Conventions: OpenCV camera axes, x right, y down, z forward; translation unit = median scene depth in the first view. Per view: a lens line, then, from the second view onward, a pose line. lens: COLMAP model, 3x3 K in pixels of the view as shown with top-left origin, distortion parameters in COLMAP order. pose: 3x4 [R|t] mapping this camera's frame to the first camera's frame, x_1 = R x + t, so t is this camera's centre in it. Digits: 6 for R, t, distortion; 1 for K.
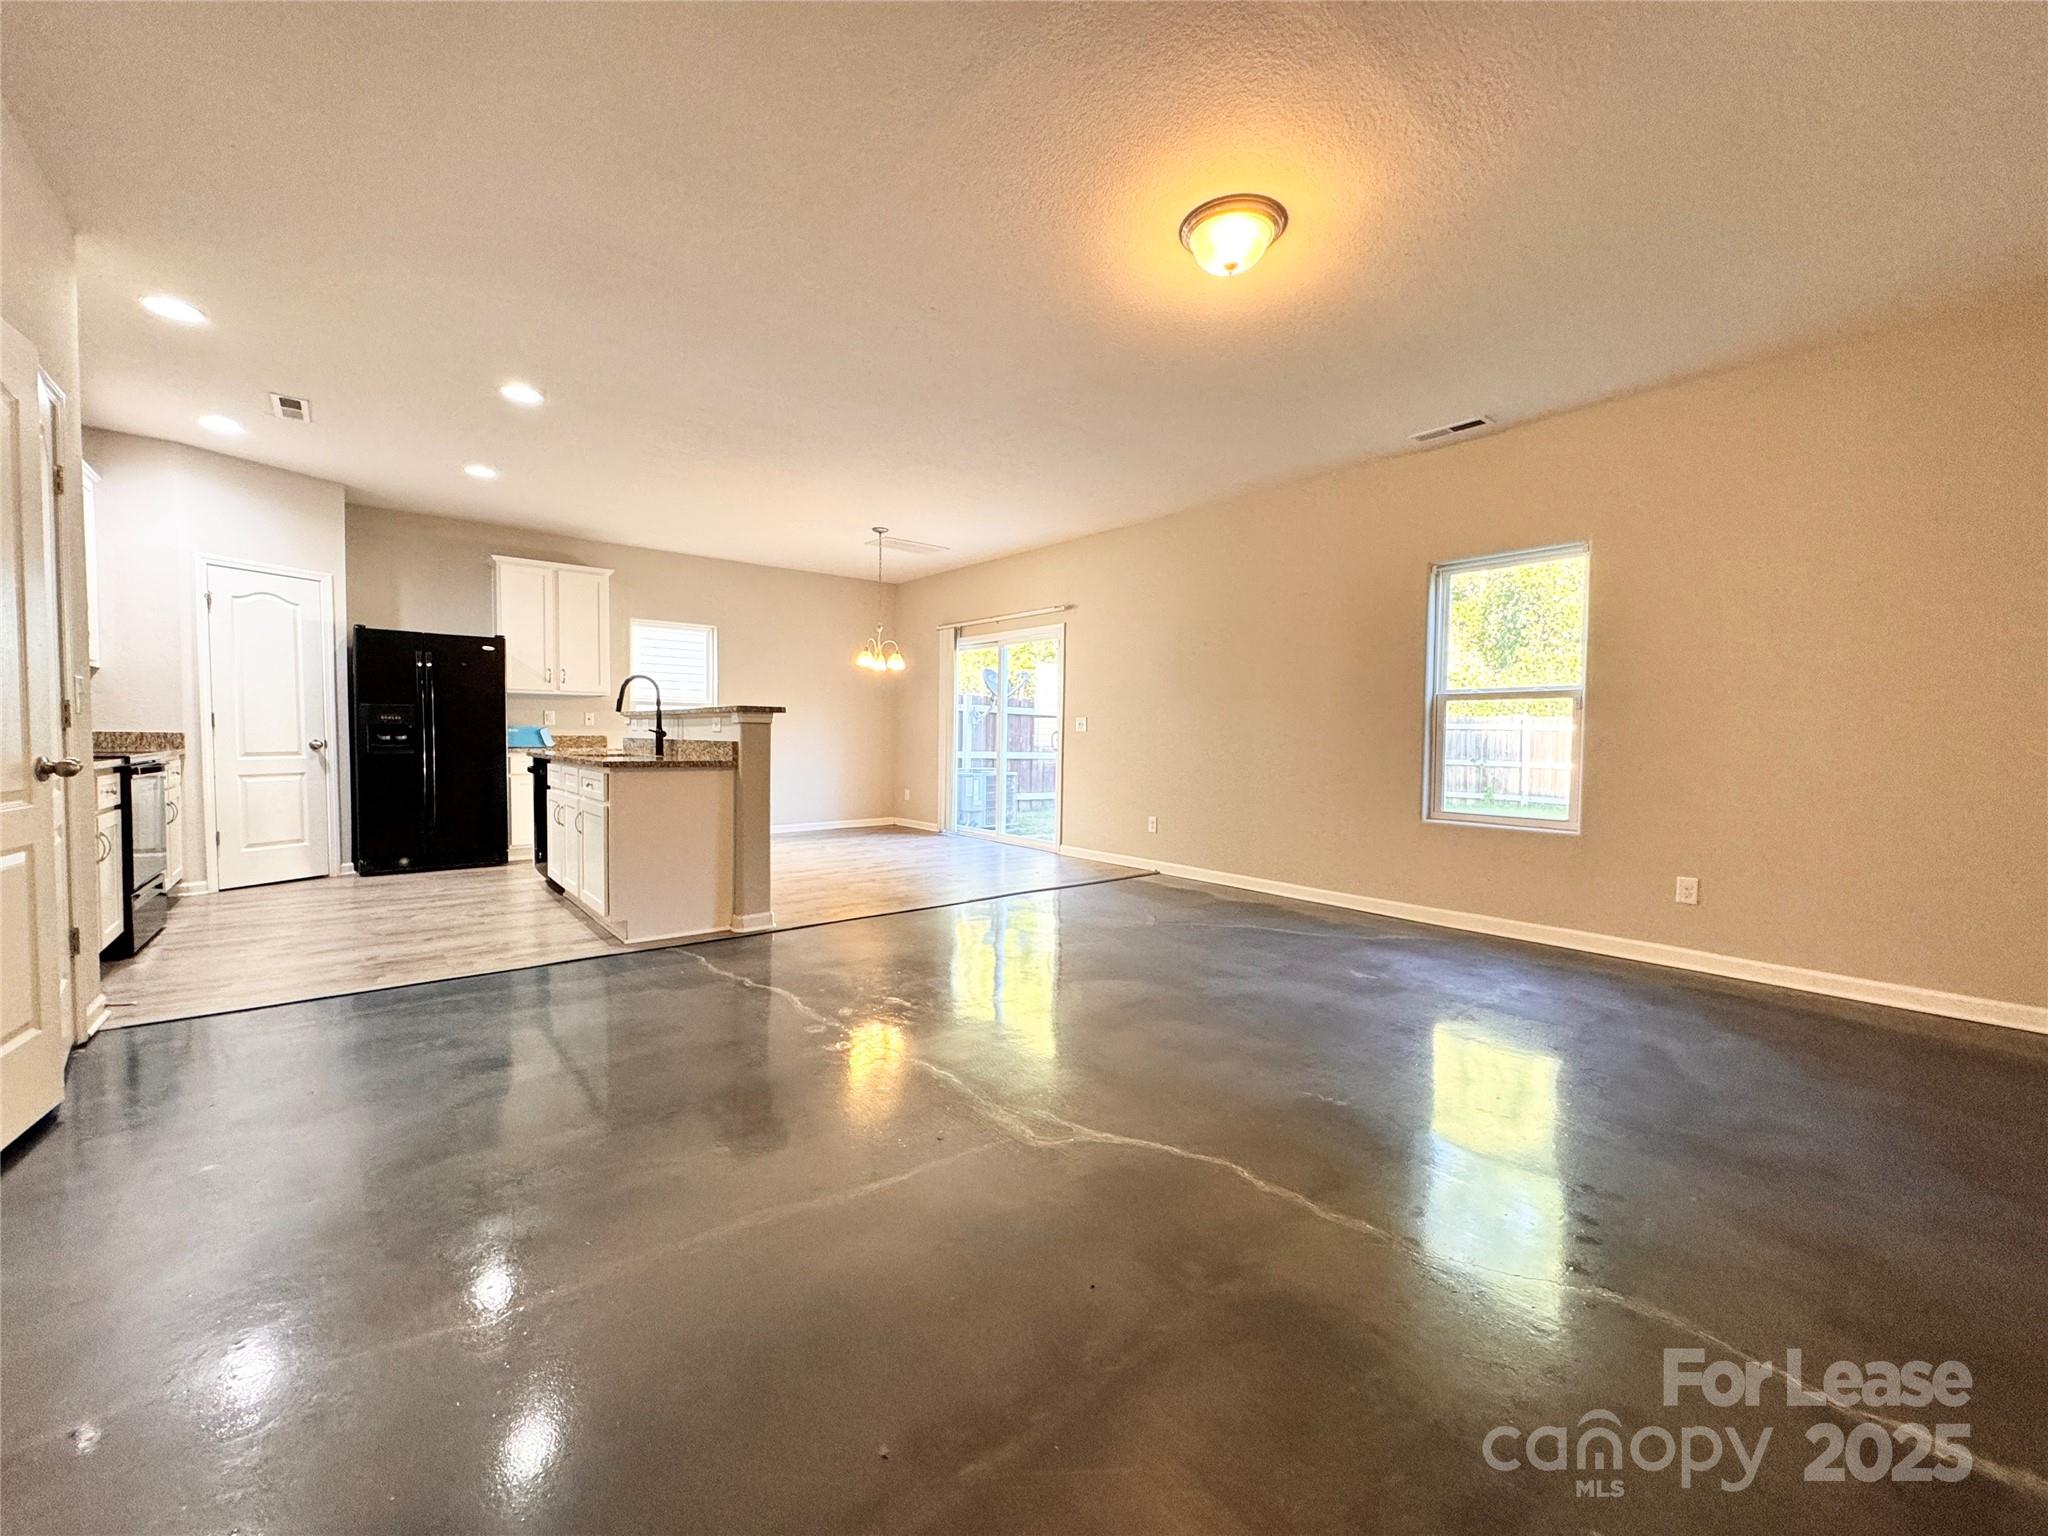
lens RADIAL K [[815.5, 0, 1023.7], [0, 815.5, 768.8], [0, 0, 1]] dist [-0.004760, 0.000437]
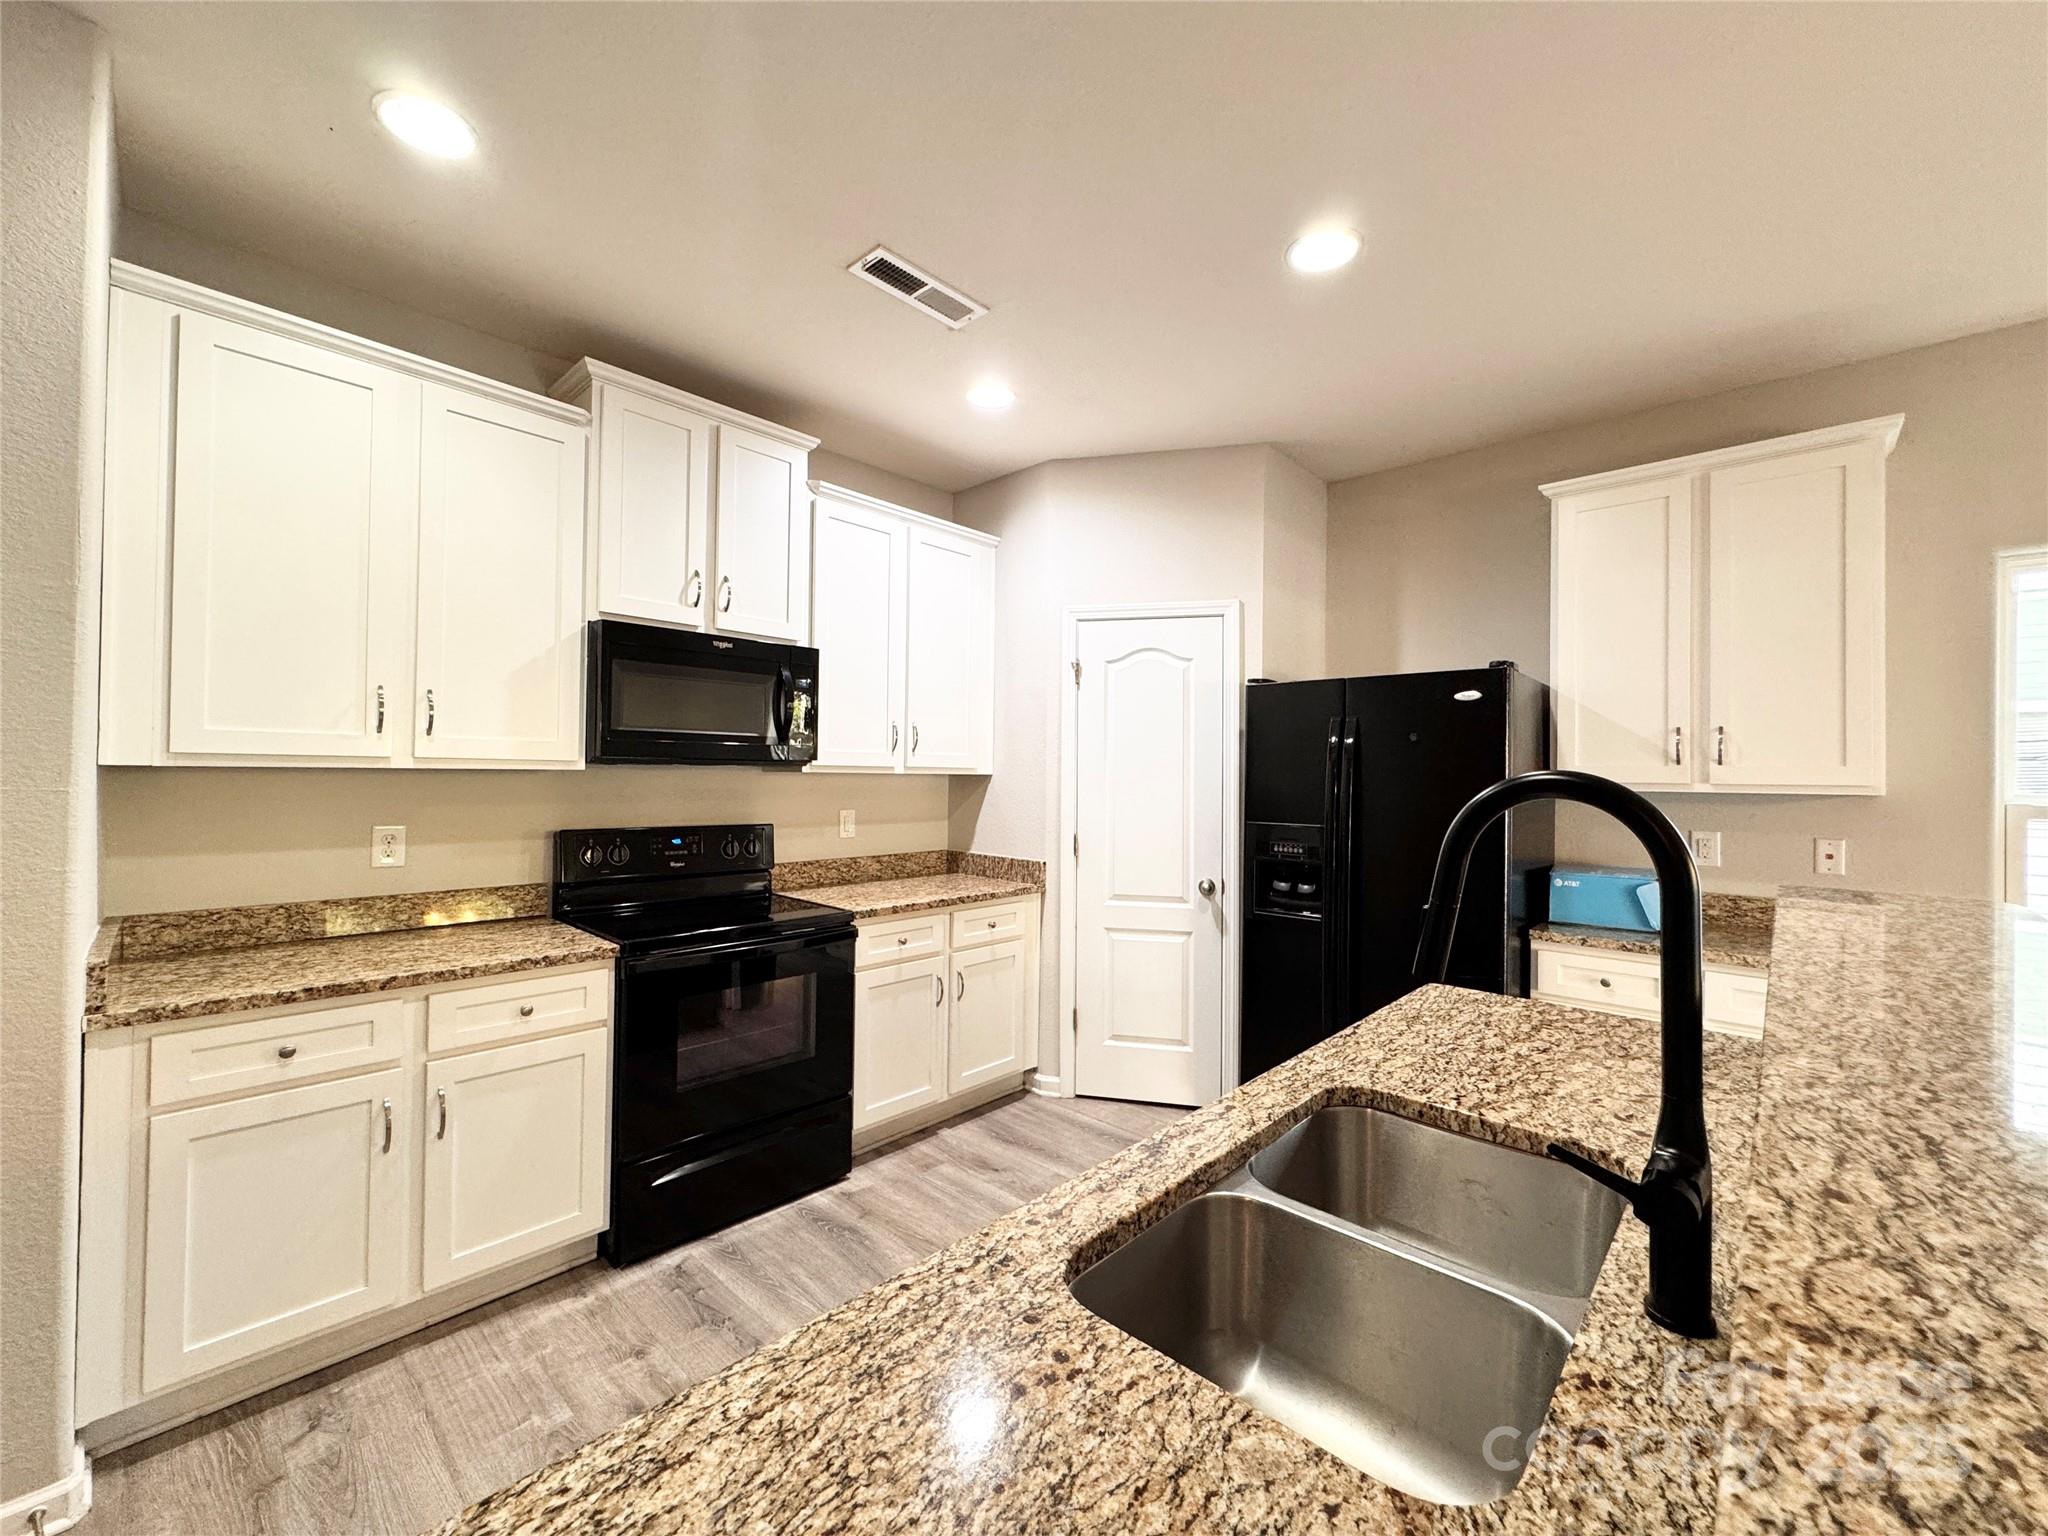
lens RADIAL K [[815.5, 0, 1022.9], [0, 815.5, 766.5], [0, 0, 1]] dist [-0.004760, 0.000437]
pose [[0.123952, -0.018882, -0.992109, -0.287371], [-0.052206, 0.998310, -0.025523, -0.095777], [0.990914, 0.054958, 0.122756, 0.782311]]
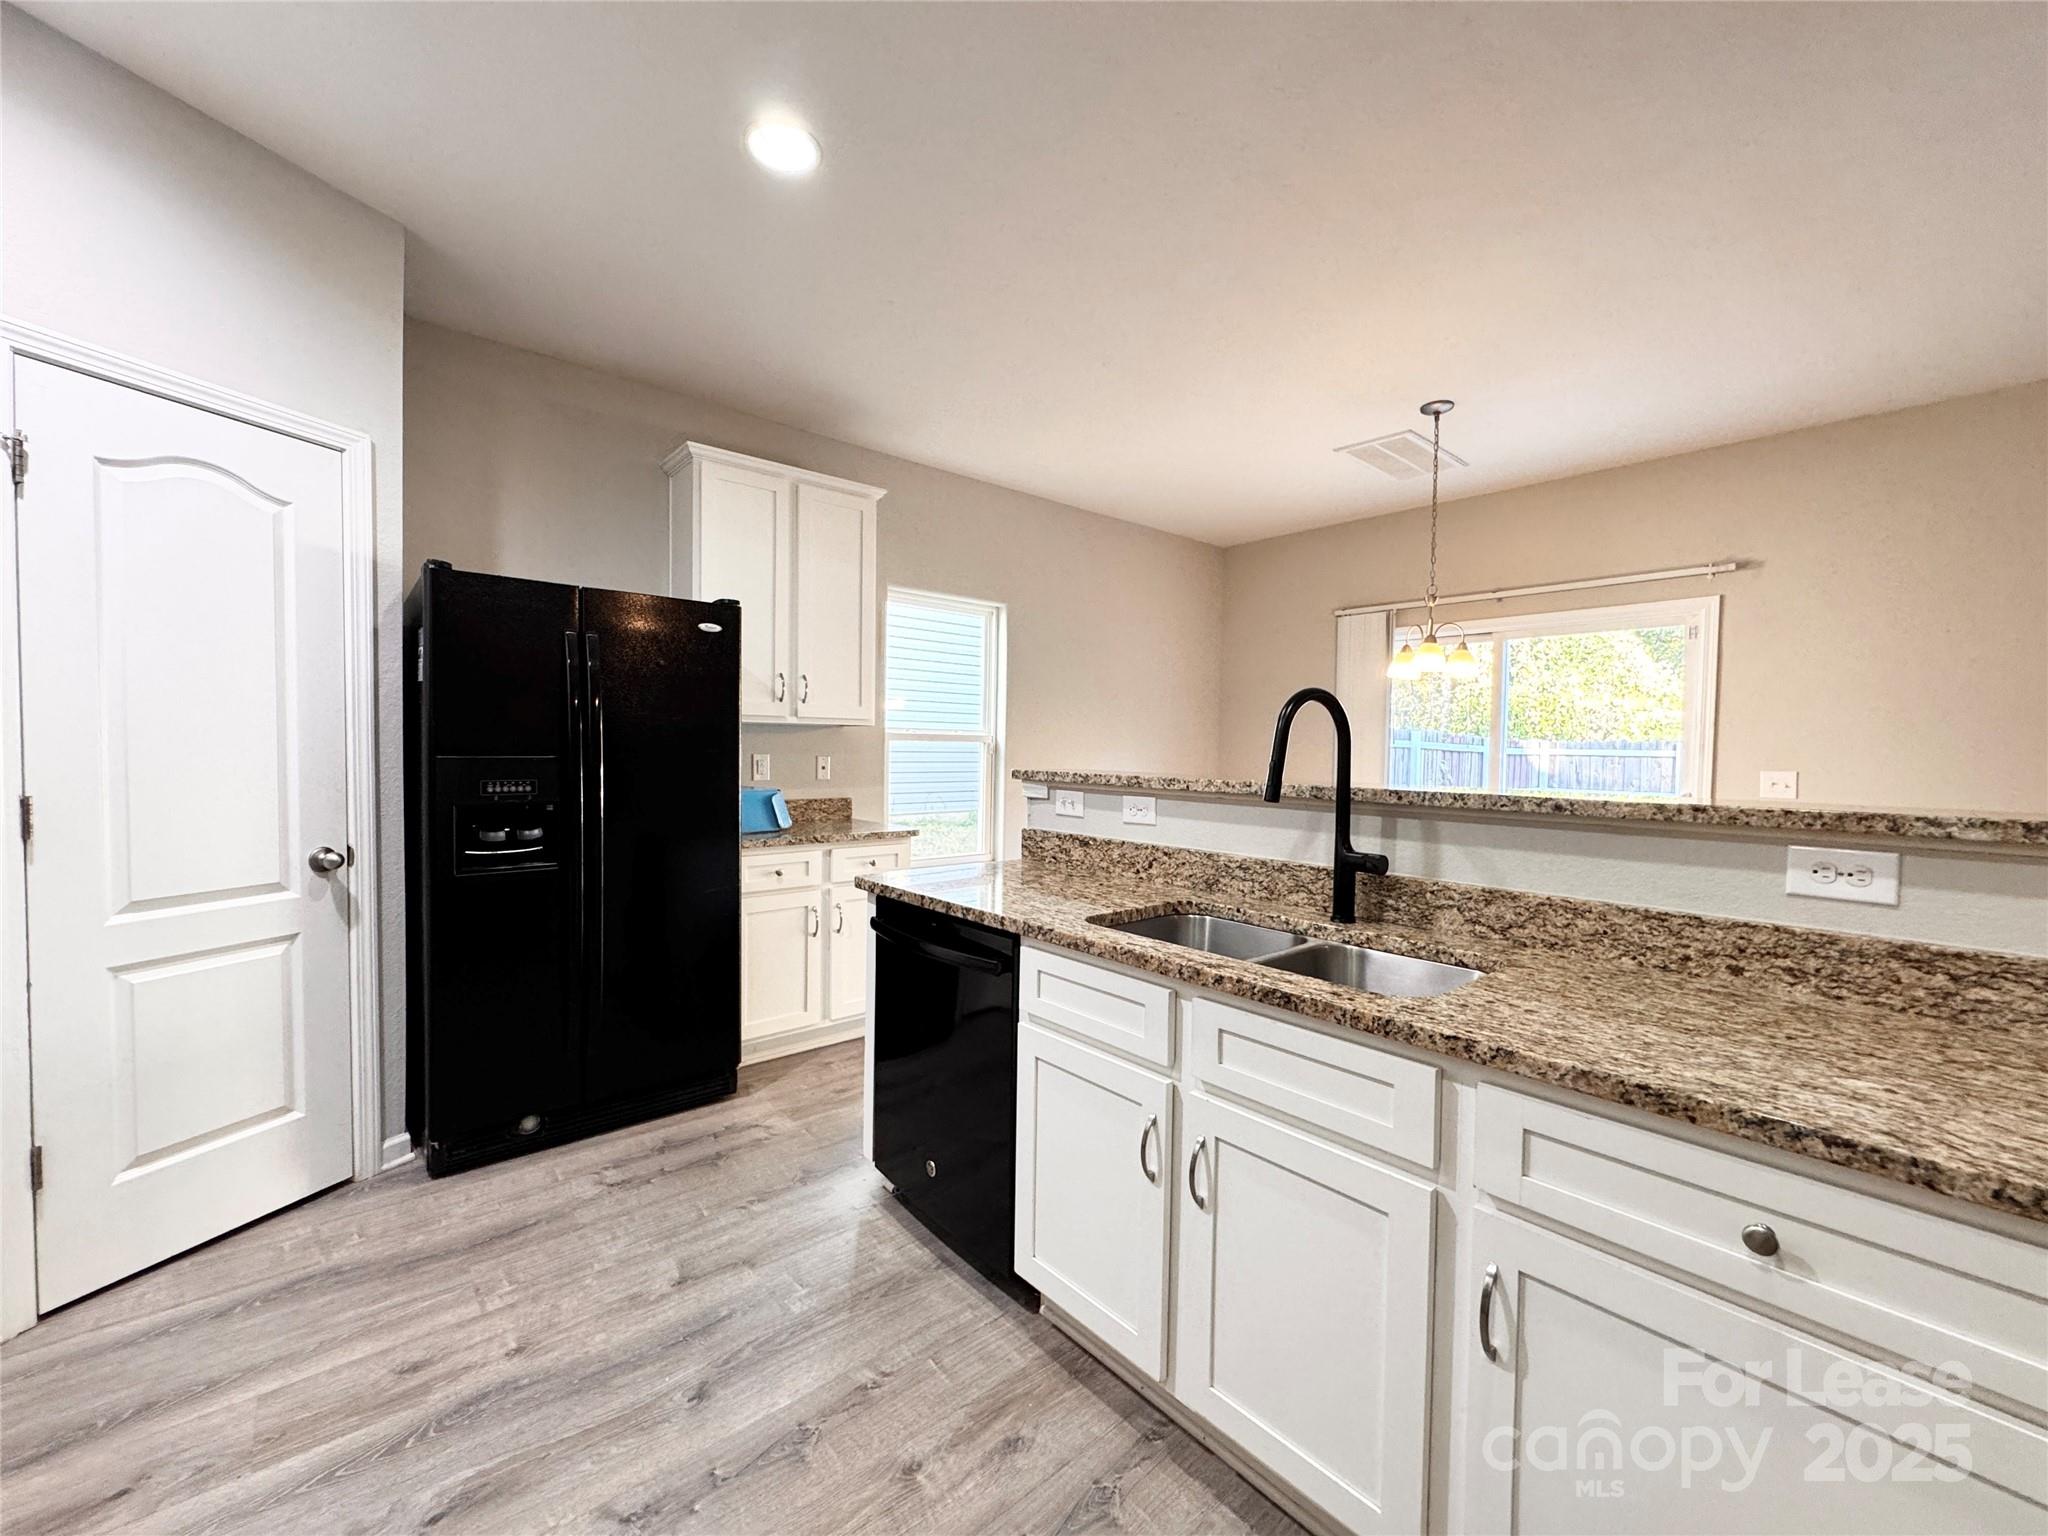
lens RADIAL K [[815.5, 0, 1022.9], [0, 815.5, 768.3], [0, 0, 1]] dist [-0.004760, 0.000437]
pose [[0.999917, 0.003131, 0.012470, -0.533412], [-0.002936, 0.999873, -0.015659, -0.068910], [-0.012517, 0.015621, 0.999800, 0.595496]]
